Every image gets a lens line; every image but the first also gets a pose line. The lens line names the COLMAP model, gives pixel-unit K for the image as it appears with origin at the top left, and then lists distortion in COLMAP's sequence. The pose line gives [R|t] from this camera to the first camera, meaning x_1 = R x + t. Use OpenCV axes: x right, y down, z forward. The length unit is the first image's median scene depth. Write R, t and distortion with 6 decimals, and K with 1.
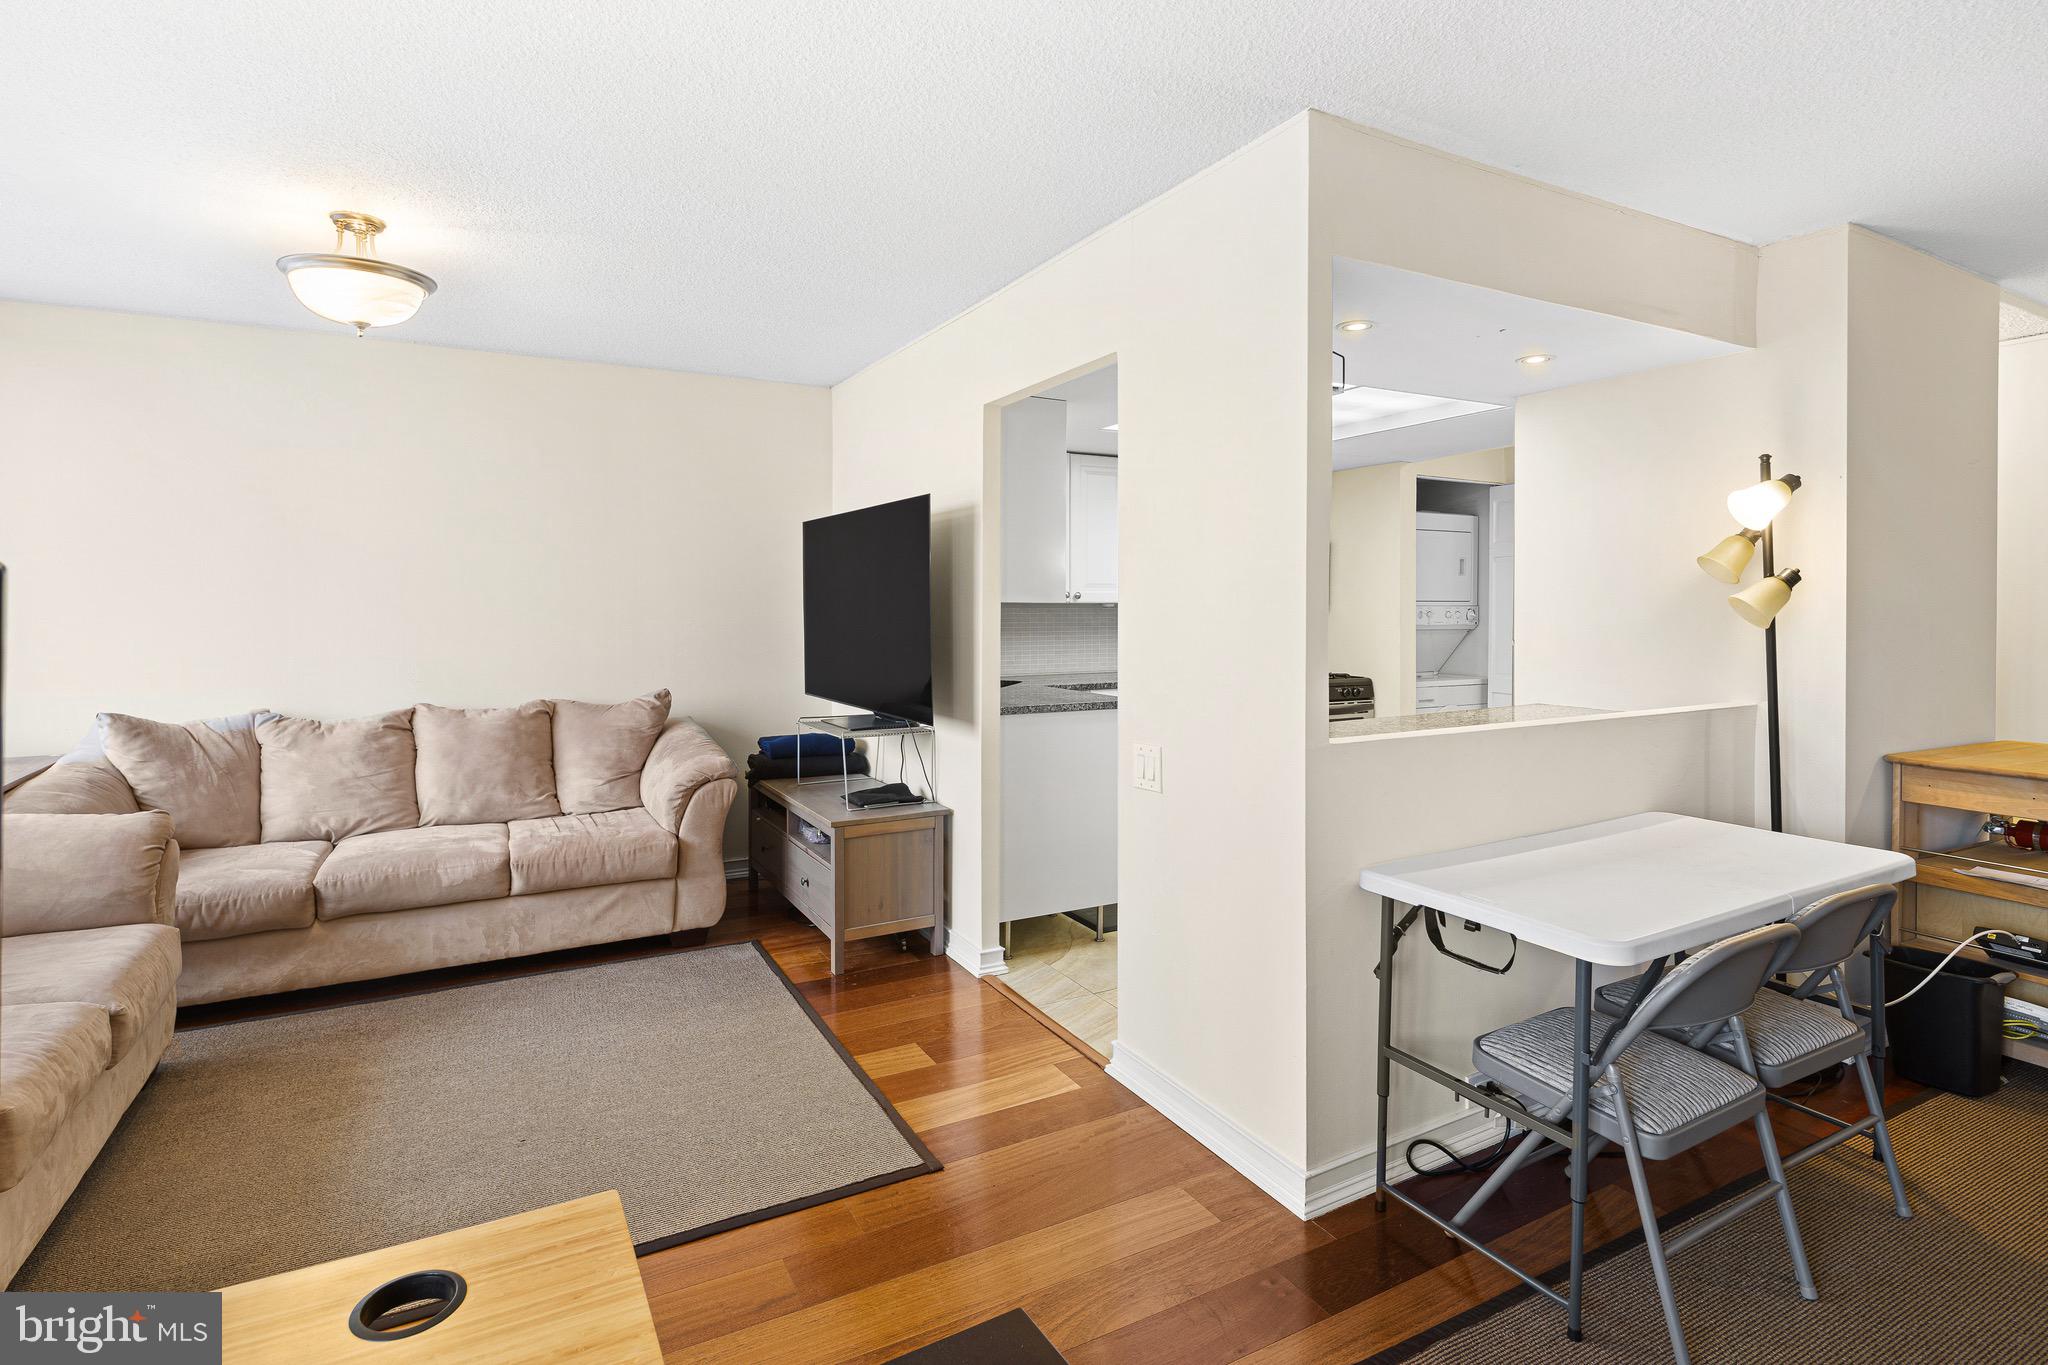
lens RADIAL K [[995.3, 0, 1000.2], [0, 995.3, 609.8], [0, 0, 1]] dist [0.004994, -0.004792]
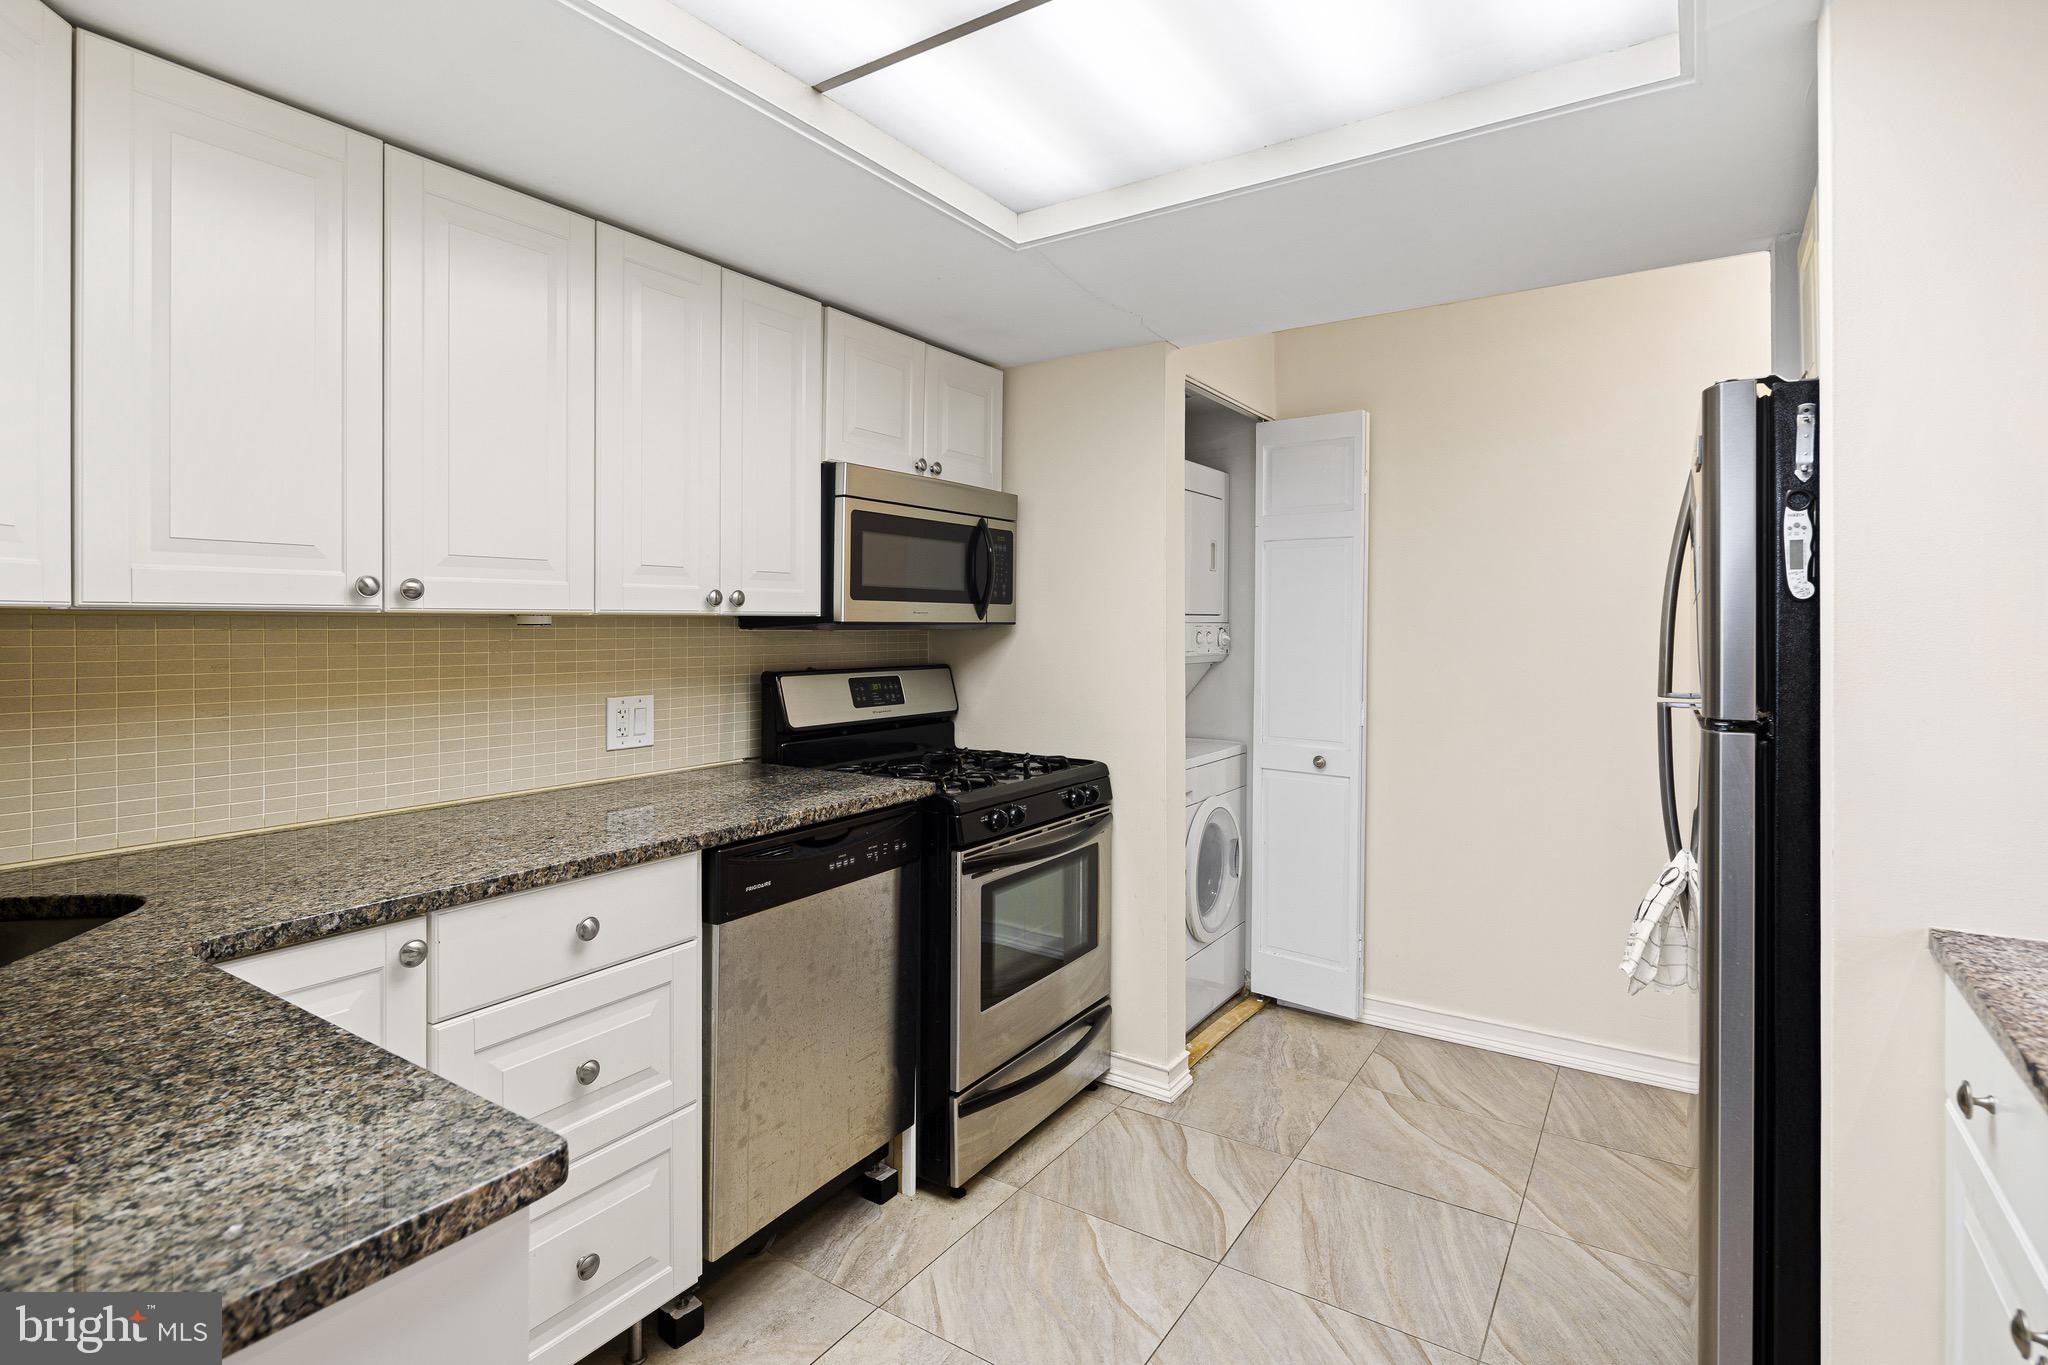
lens RADIAL K [[995.3, 0, 1038.2], [0, 995.3, 621.7], [0, 0, 1]] dist [0.004994, -0.004792]
pose [[0.870017, 0.002258, 0.493016, 0.129764], [0.000593, 0.999984, -0.005627, -0.002316], [-0.493021, 0.005188, 0.870002, 0.847030]]
